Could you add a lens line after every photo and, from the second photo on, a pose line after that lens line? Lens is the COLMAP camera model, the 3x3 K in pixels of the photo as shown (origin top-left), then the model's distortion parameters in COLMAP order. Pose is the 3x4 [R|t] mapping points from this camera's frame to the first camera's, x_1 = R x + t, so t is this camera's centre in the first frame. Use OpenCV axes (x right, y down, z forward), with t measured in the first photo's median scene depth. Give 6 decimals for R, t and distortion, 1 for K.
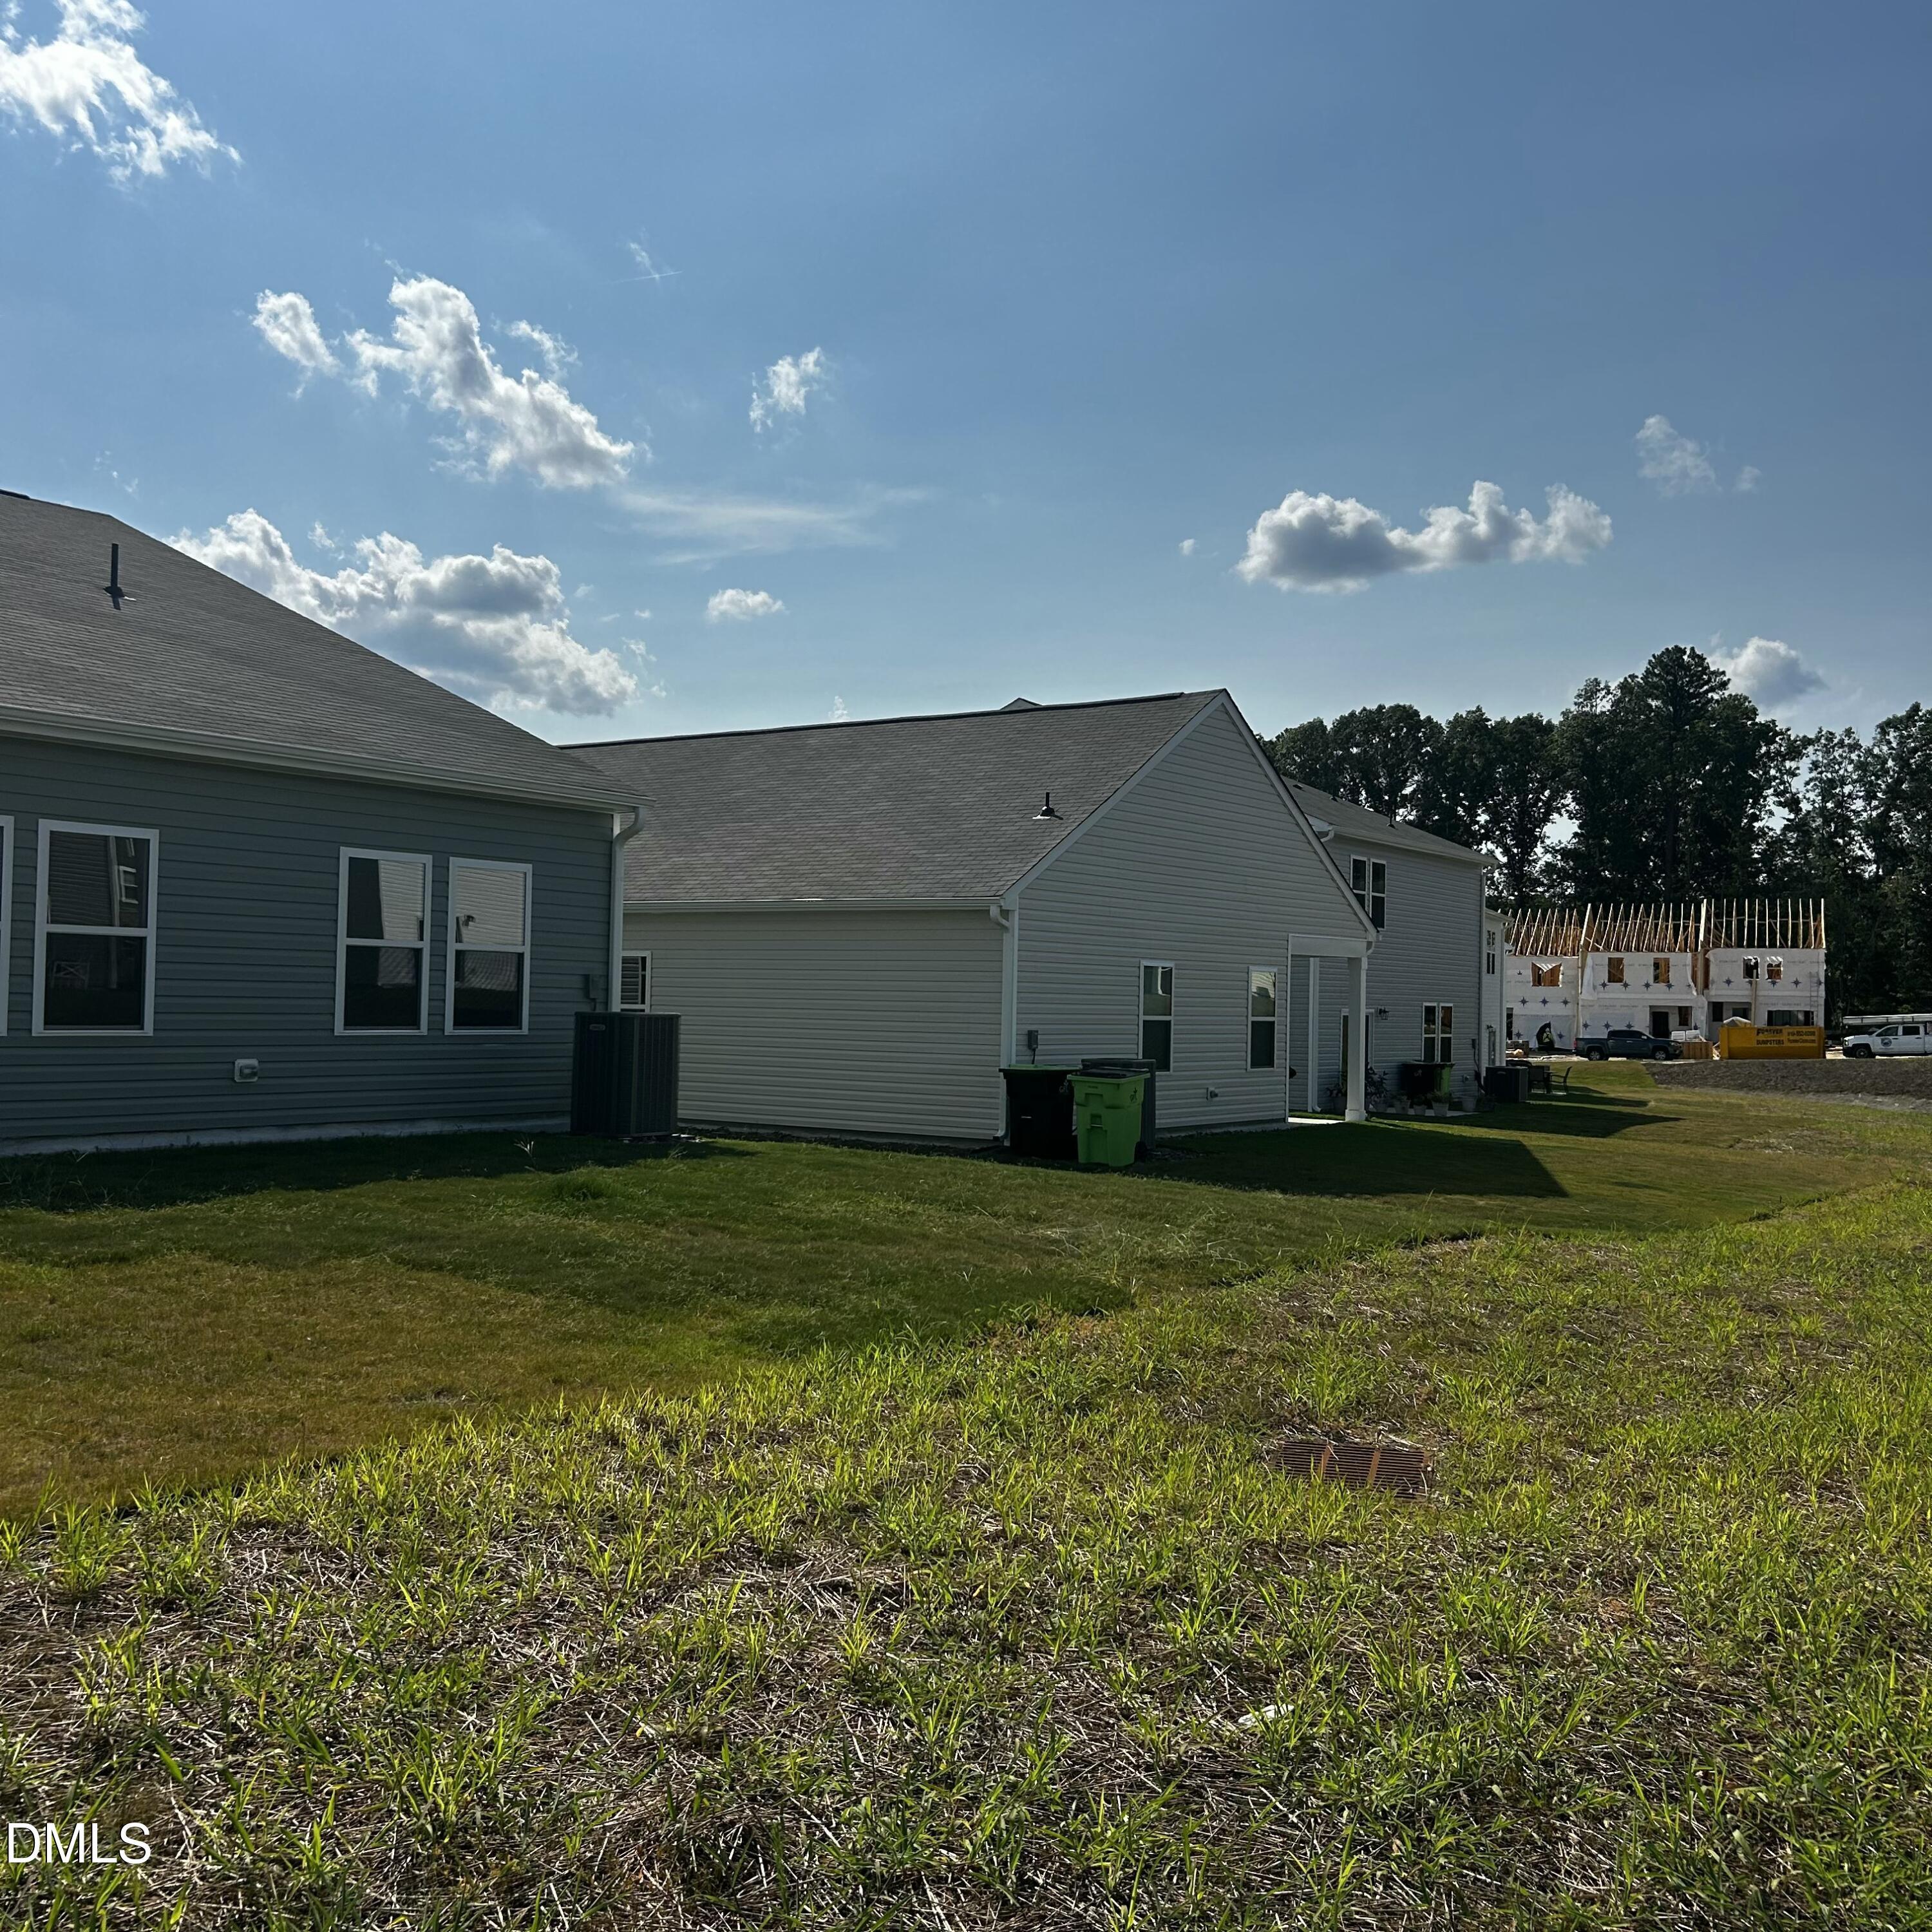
lens RADIAL K [[1943.7, 0, 983.0], [0, 1943.7, 937.0], [0, 0, 1]] dist [0.059429, -0.080724]
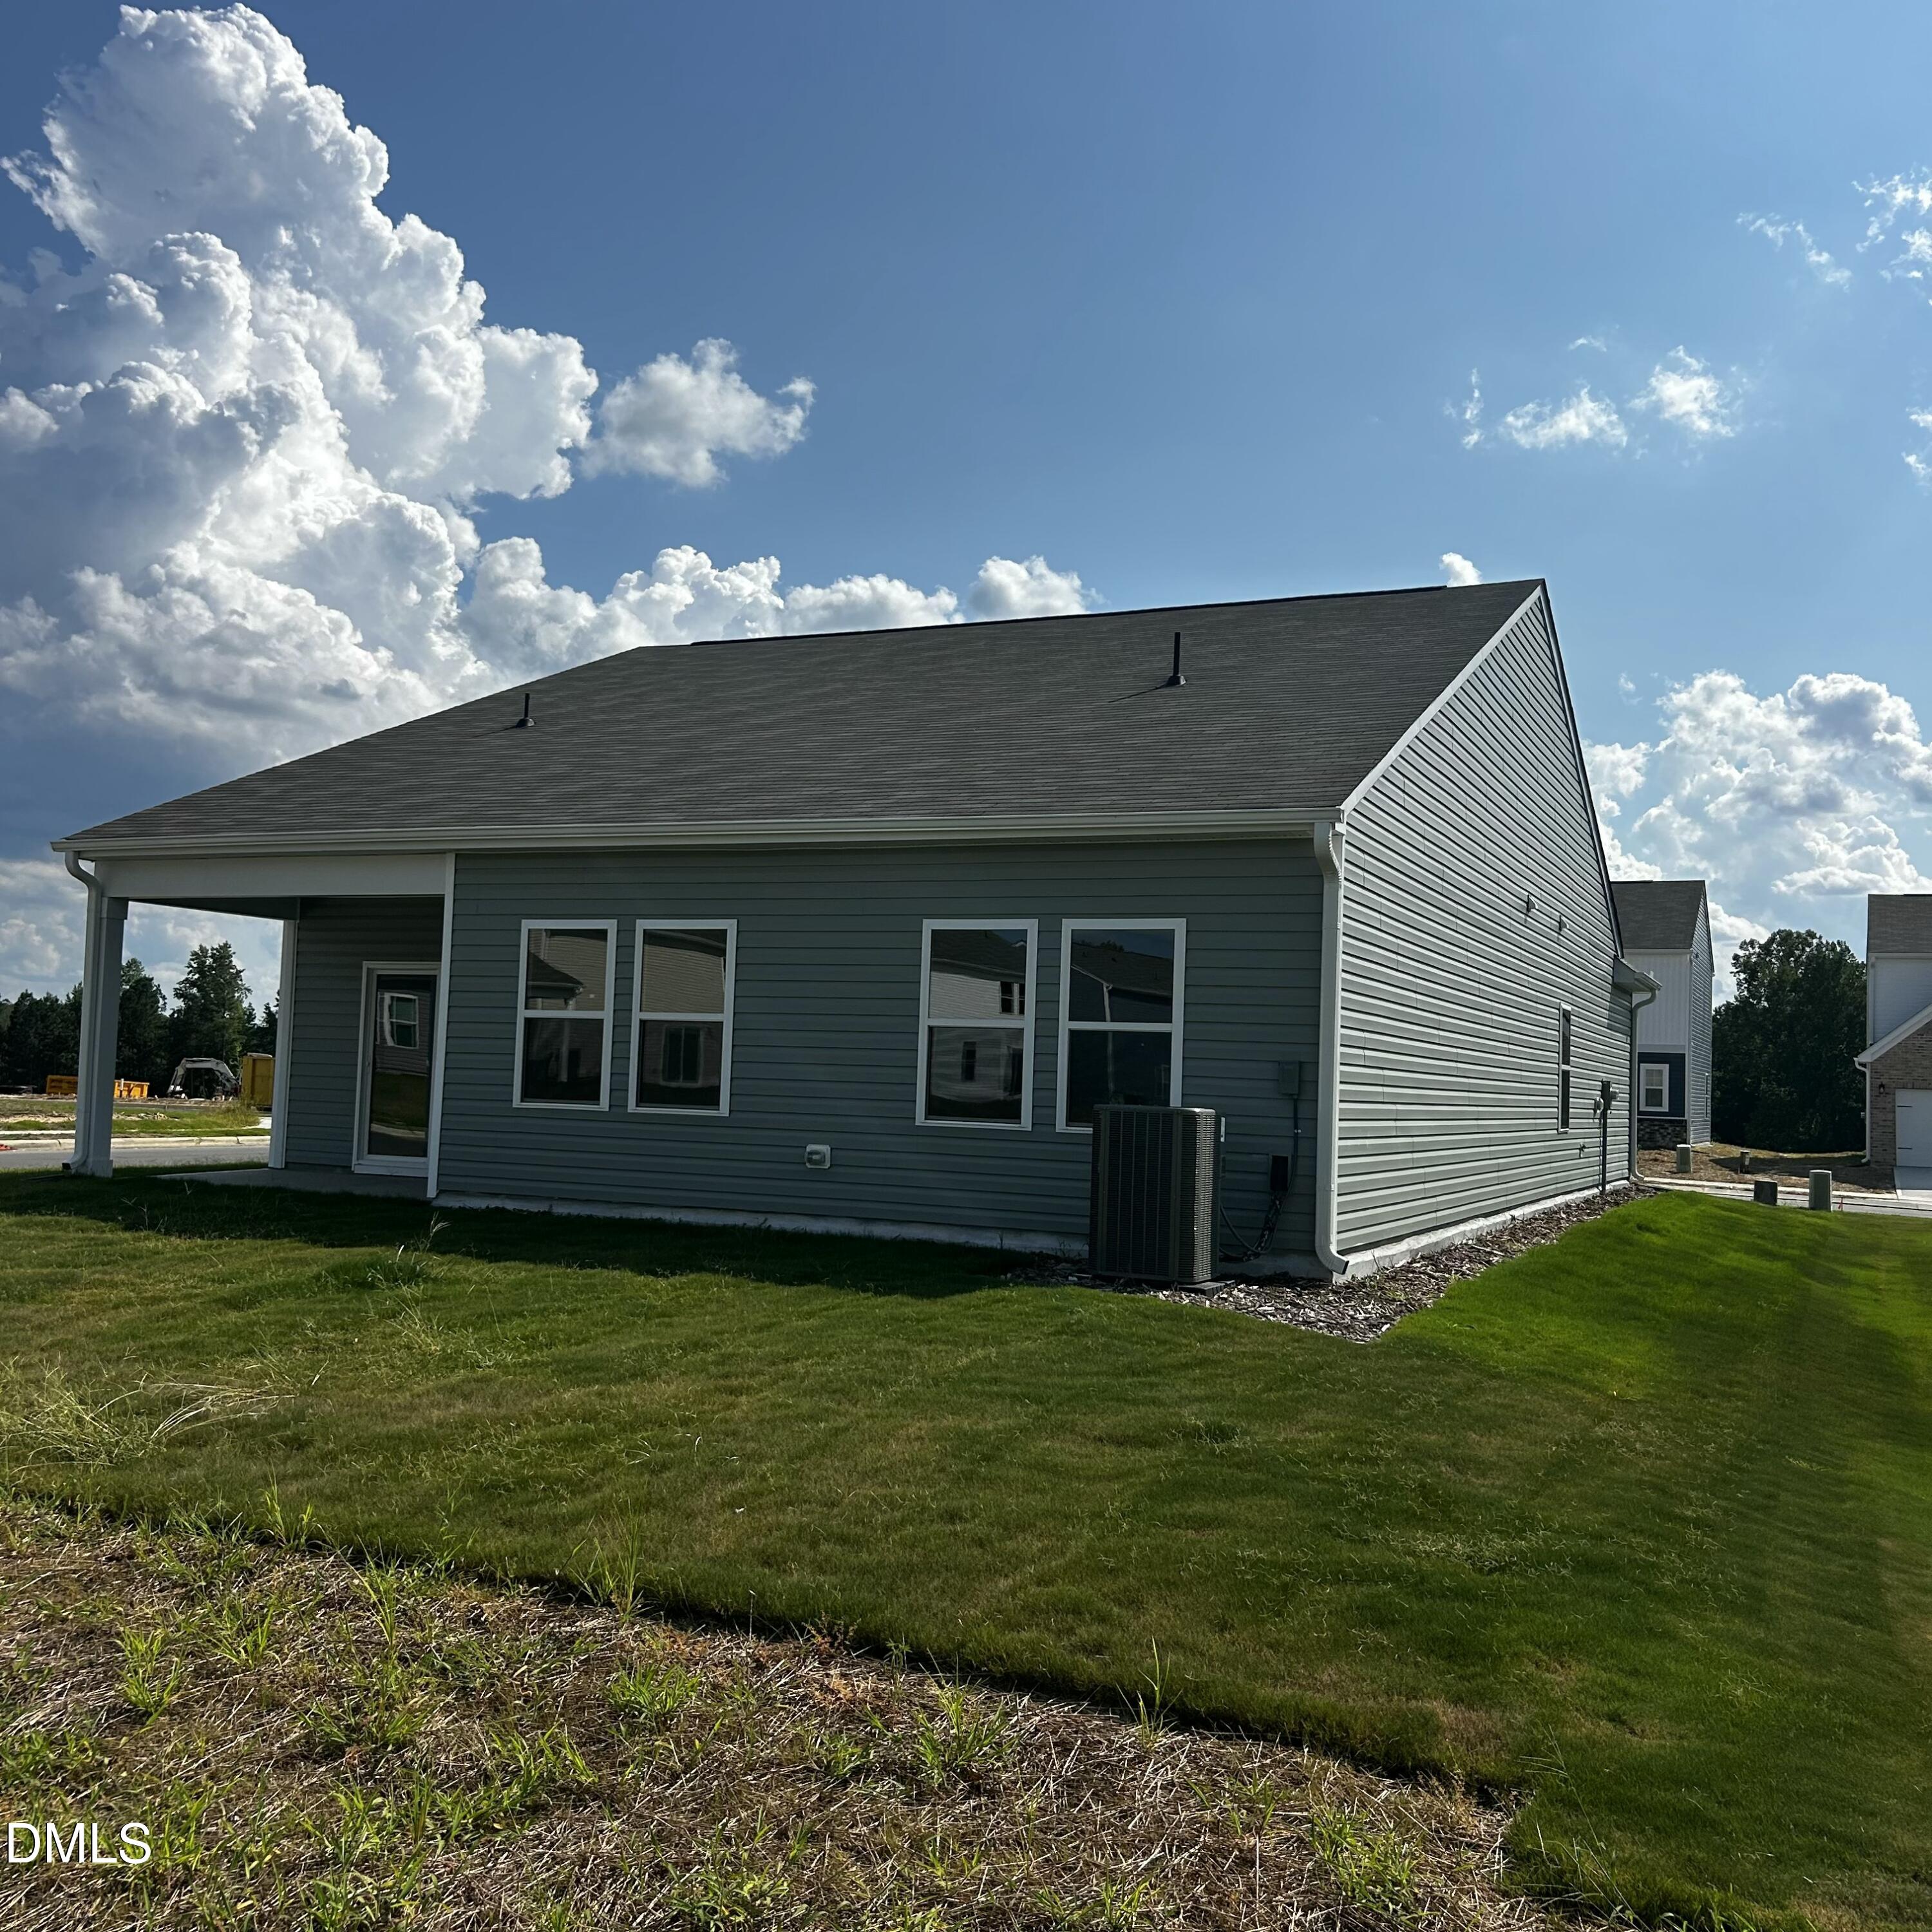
lens RADIAL K [[1943.7, 0, 983.0], [0, 1943.7, 937.0], [0, 0, 1]] dist [0.059429, -0.080724]
pose [[0.190802, -0.083741, -0.978050, 0.618464], [0.001821, 0.996383, -0.084955, 0.043463], [0.981627, 0.014429, 0.190265, 0.935495]]
